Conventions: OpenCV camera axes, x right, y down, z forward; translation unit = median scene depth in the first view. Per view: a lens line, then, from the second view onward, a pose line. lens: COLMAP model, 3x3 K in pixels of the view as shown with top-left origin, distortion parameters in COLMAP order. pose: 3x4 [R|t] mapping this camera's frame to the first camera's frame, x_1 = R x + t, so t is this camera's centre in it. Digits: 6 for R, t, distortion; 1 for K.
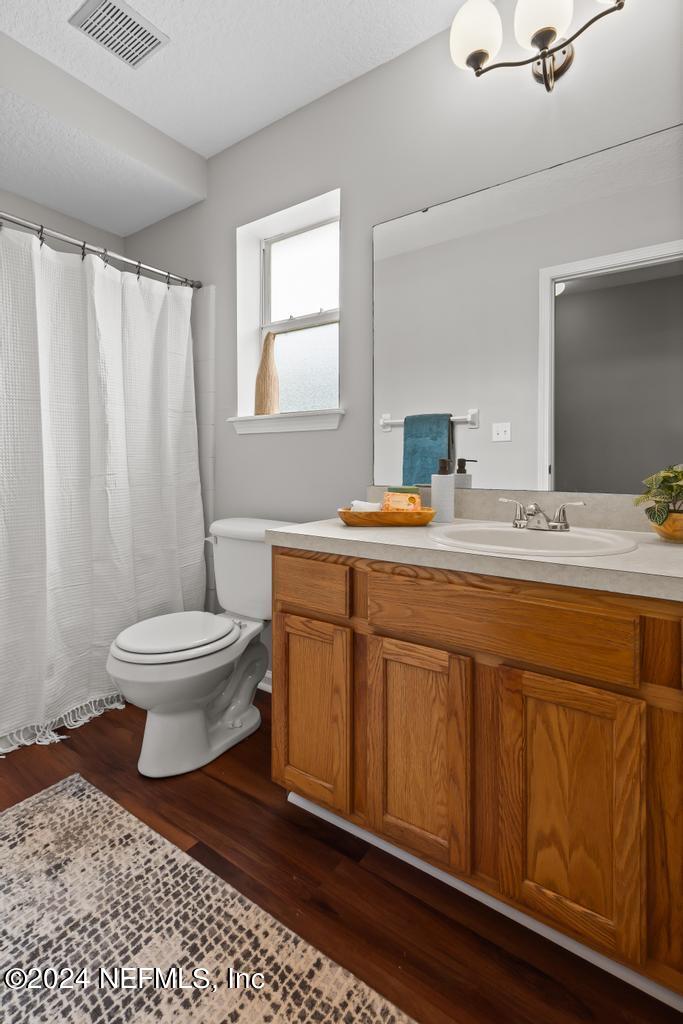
lens RADIAL K [[478.5, 0, 342.0], [0, 478.5, 464.4], [0, 0, 1]] dist [-0.000827, -0.000689]
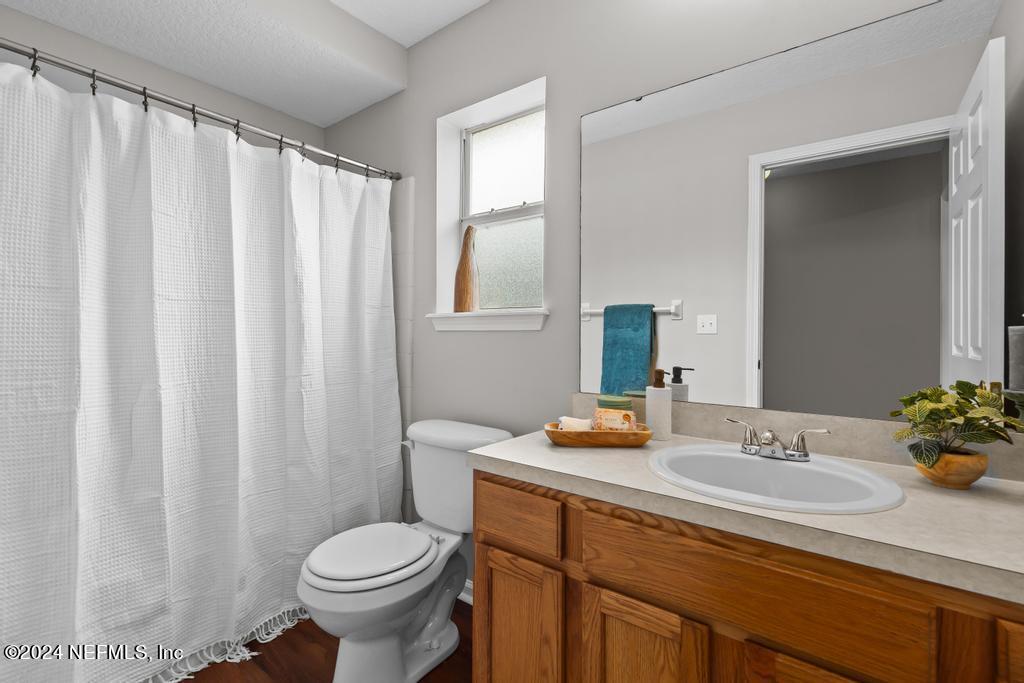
lens RADIAL K [[465.0, 0, 516.1], [0, 465.0, 341.3], [0, 0, 1]] dist [-0.002590, -0.000297]
pose [[0.999120, 0.006419, -0.041442, -0.022422], [-0.006483, 0.999978, -0.001420, -0.054263], [0.041432, 0.001687, 0.999140, 0.084837]]
